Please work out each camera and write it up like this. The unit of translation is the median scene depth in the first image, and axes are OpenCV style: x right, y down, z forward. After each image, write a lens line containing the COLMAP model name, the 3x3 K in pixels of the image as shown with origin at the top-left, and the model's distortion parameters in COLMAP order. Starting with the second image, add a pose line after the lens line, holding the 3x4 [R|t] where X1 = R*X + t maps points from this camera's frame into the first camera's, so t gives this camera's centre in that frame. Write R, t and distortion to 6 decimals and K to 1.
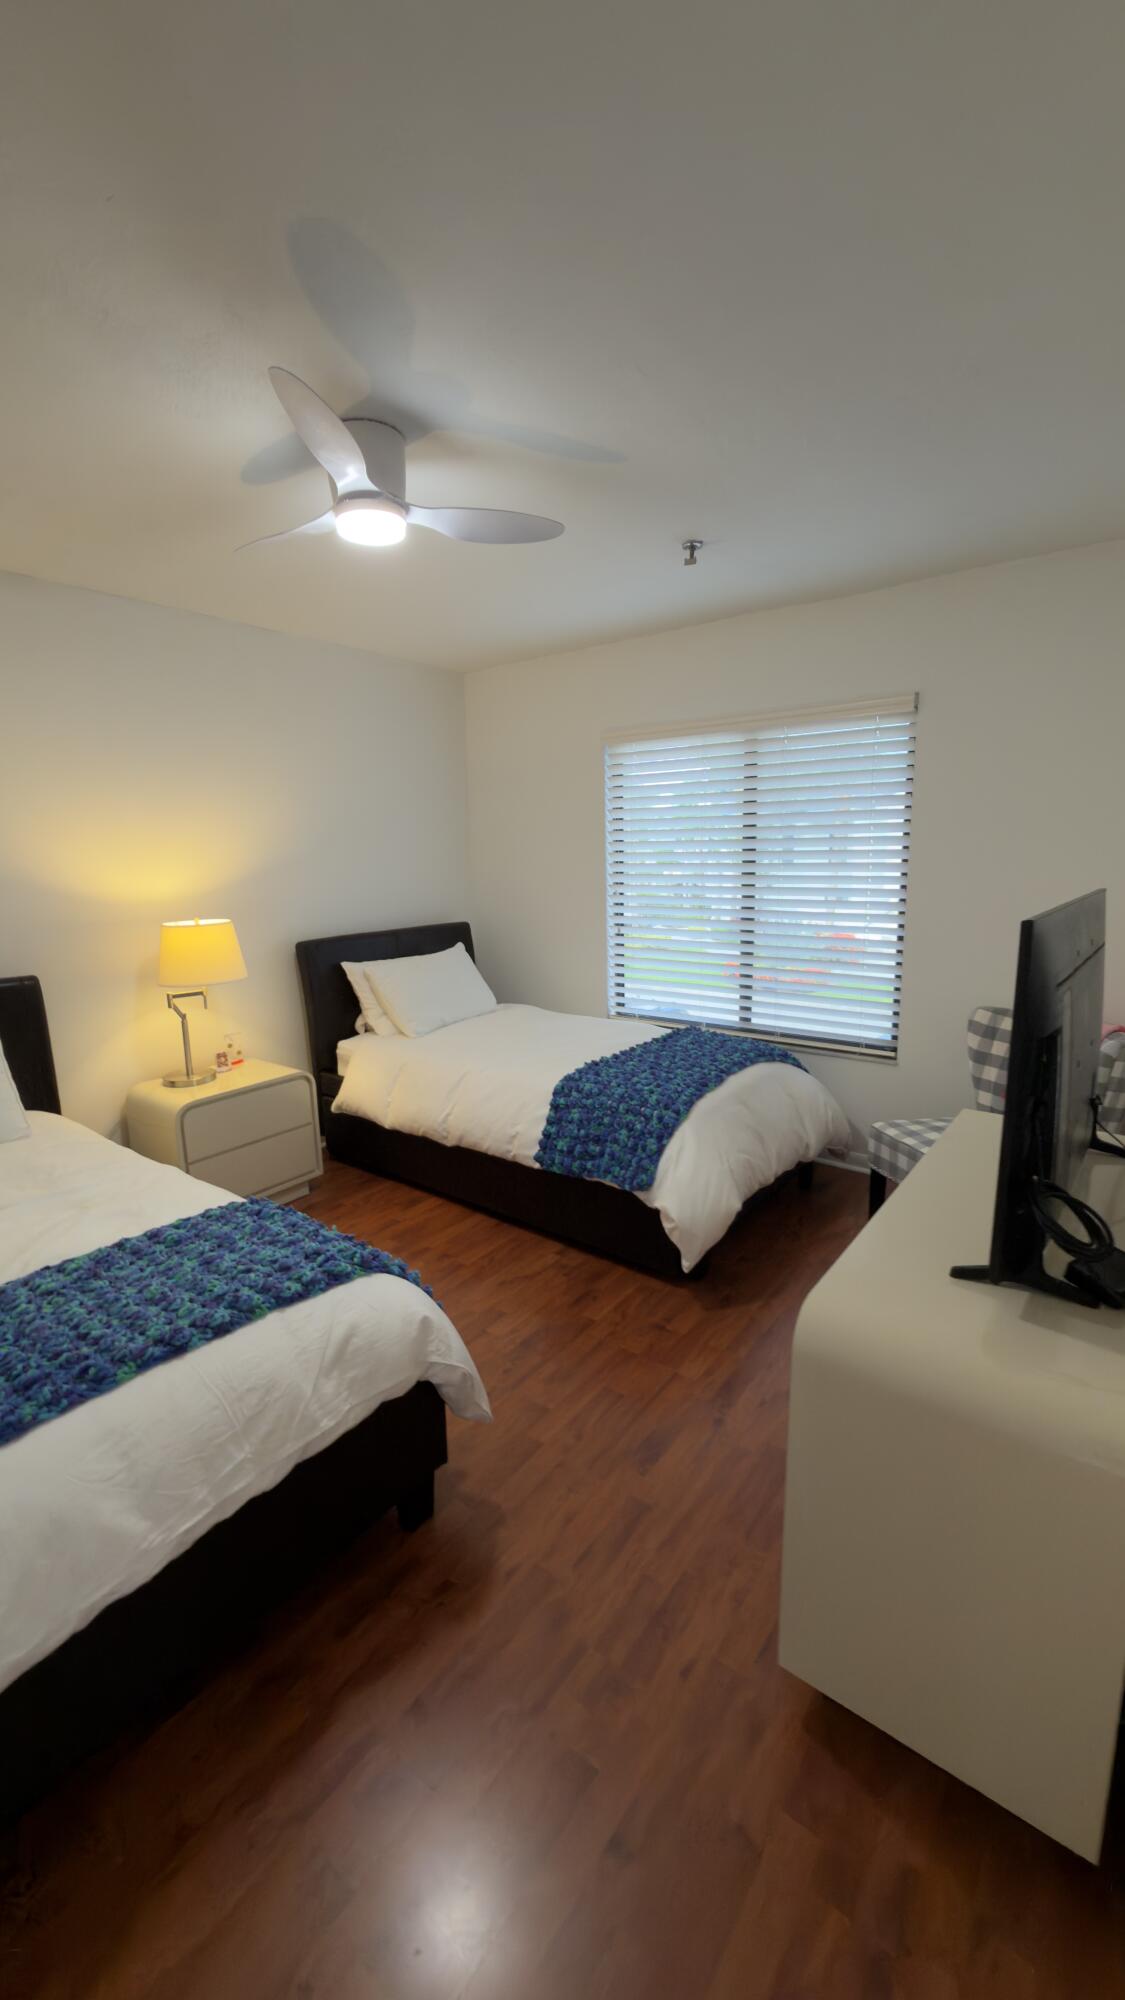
lens RADIAL K [[798.5, 0, 562.5], [0, 798.5, 1000.0], [0, 0, 1]] dist [0.001776, 0.000793]
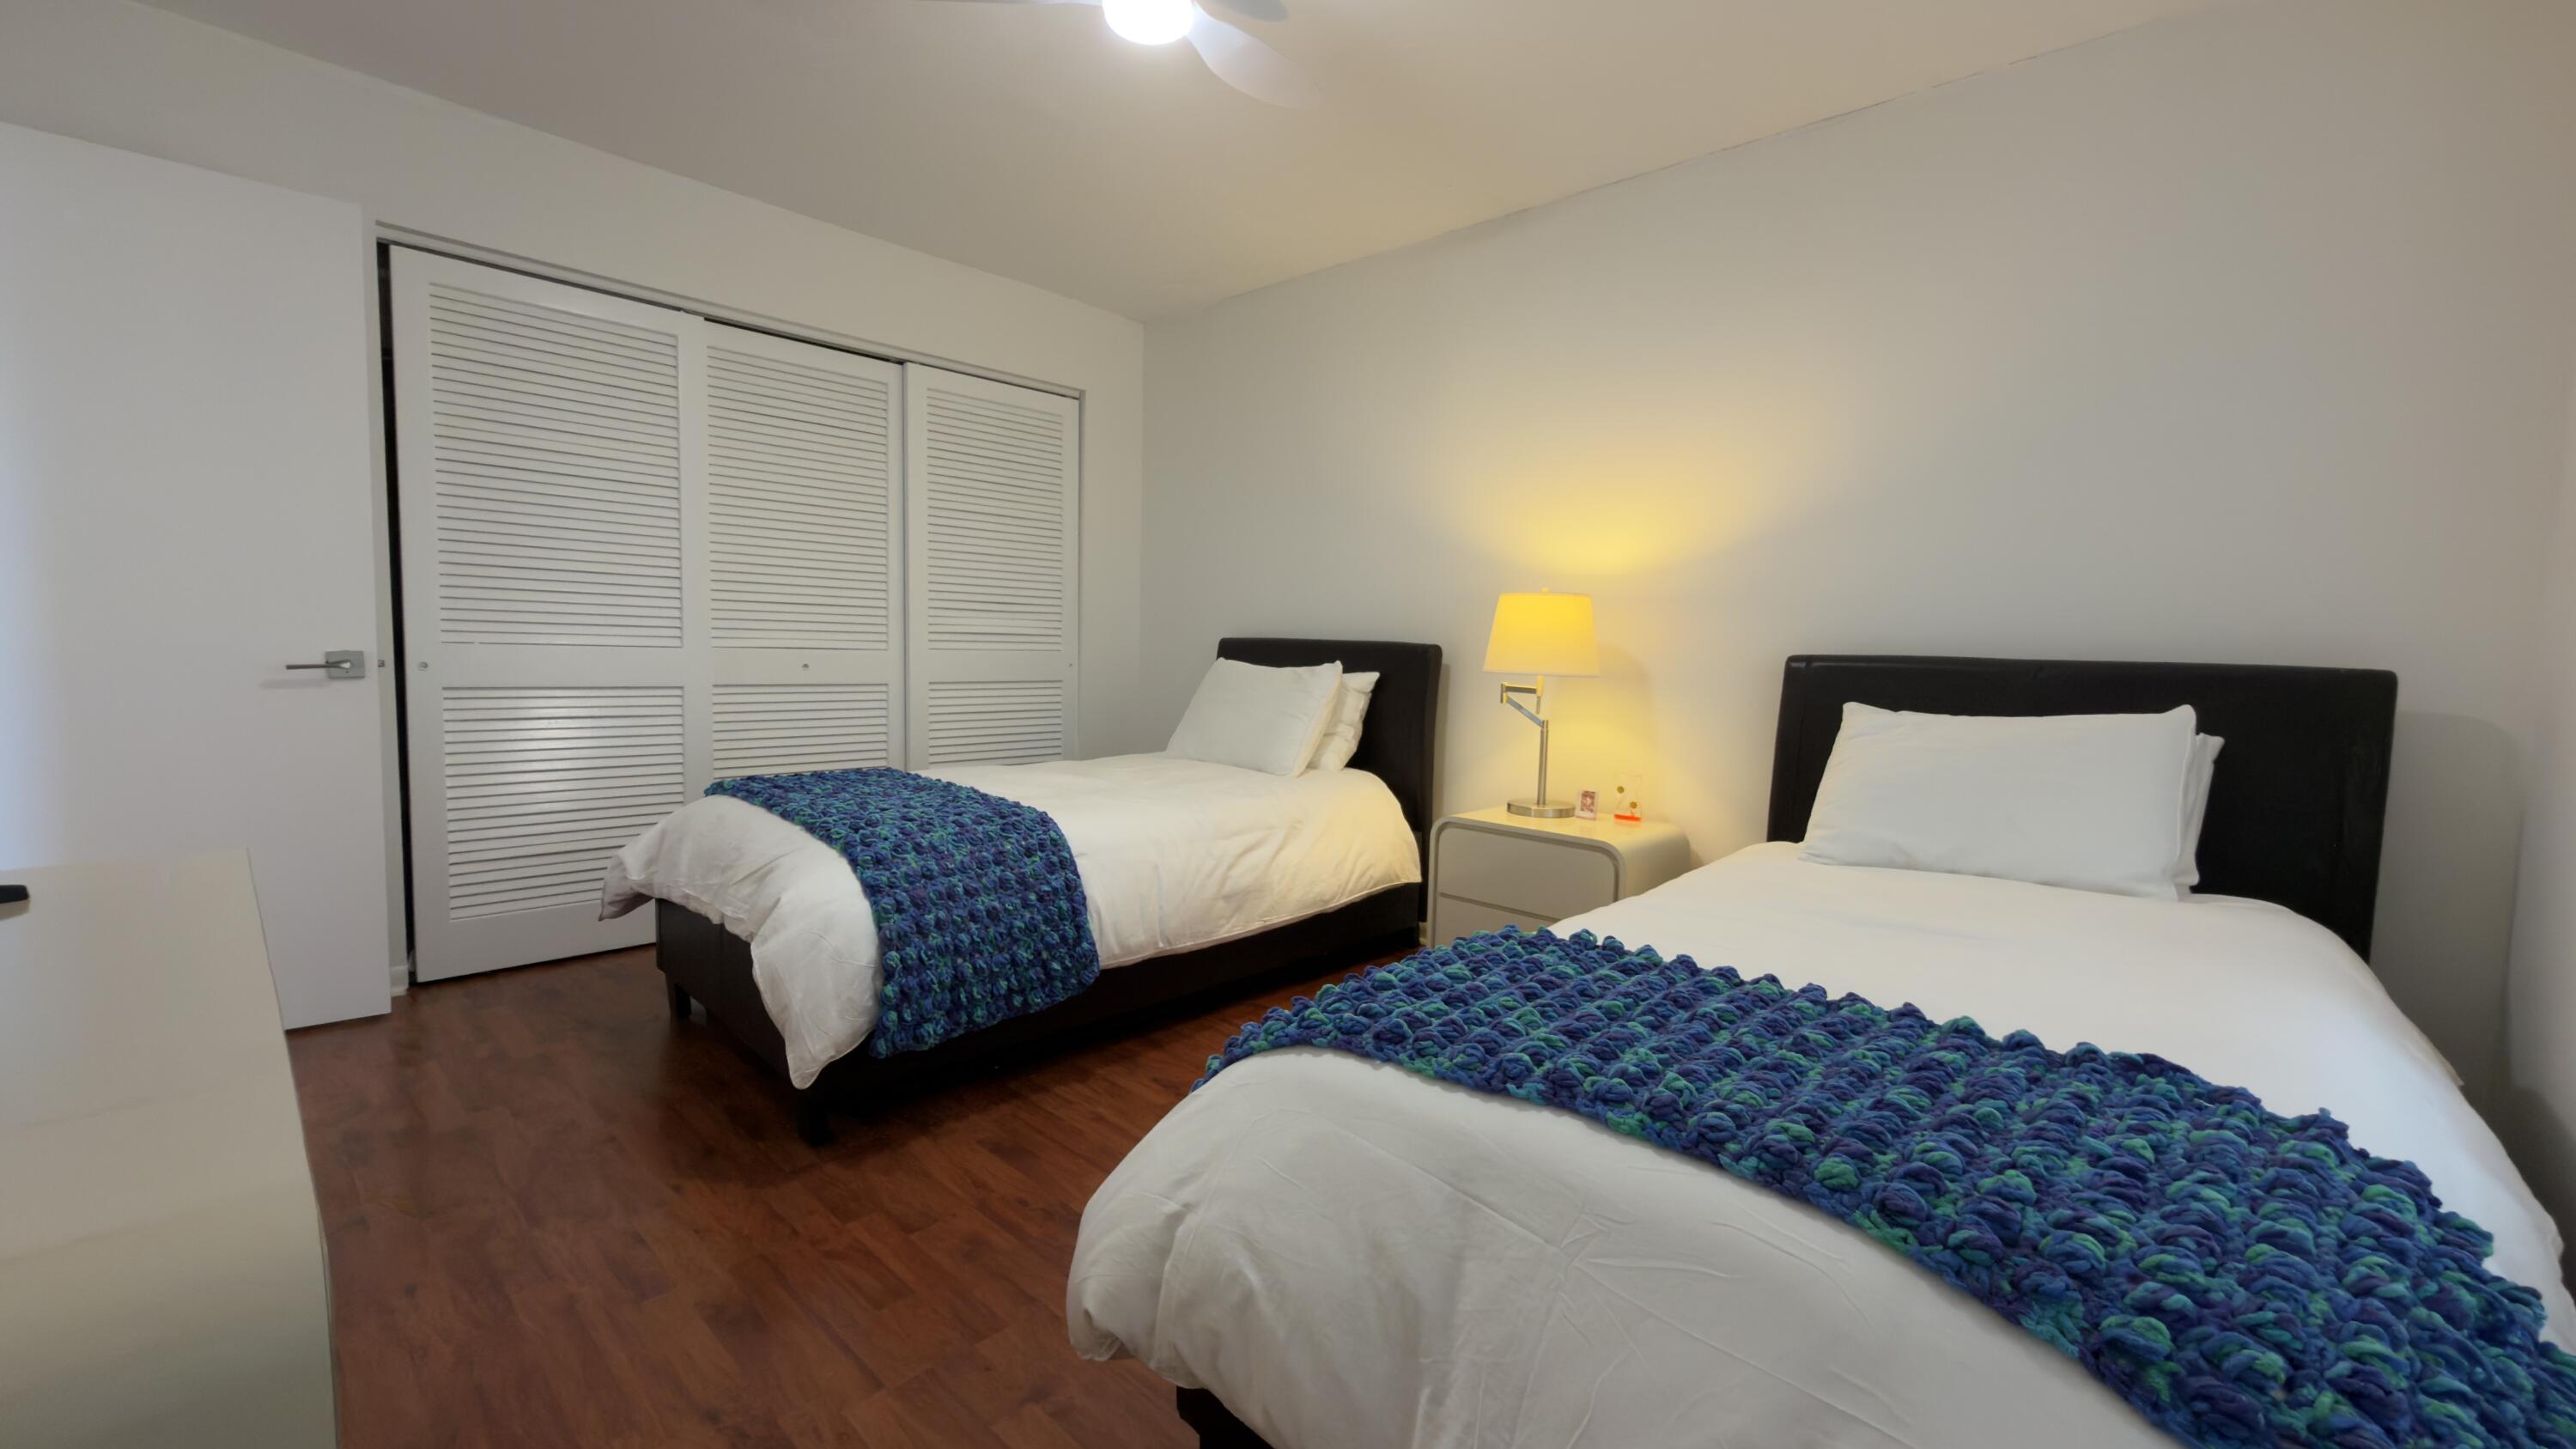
lens RADIAL K [[1028.7, 0, 1290.1], [0, 1028.7, 723.8], [0, 0, 1]] dist [0.001776, 0.000793]
pose [[-0.106534, 0.097874, -0.989480, 0.534962], [-0.213049, 0.969784, 0.118864, -0.045846], [0.971216, 0.223471, -0.082463, 0.914040]]
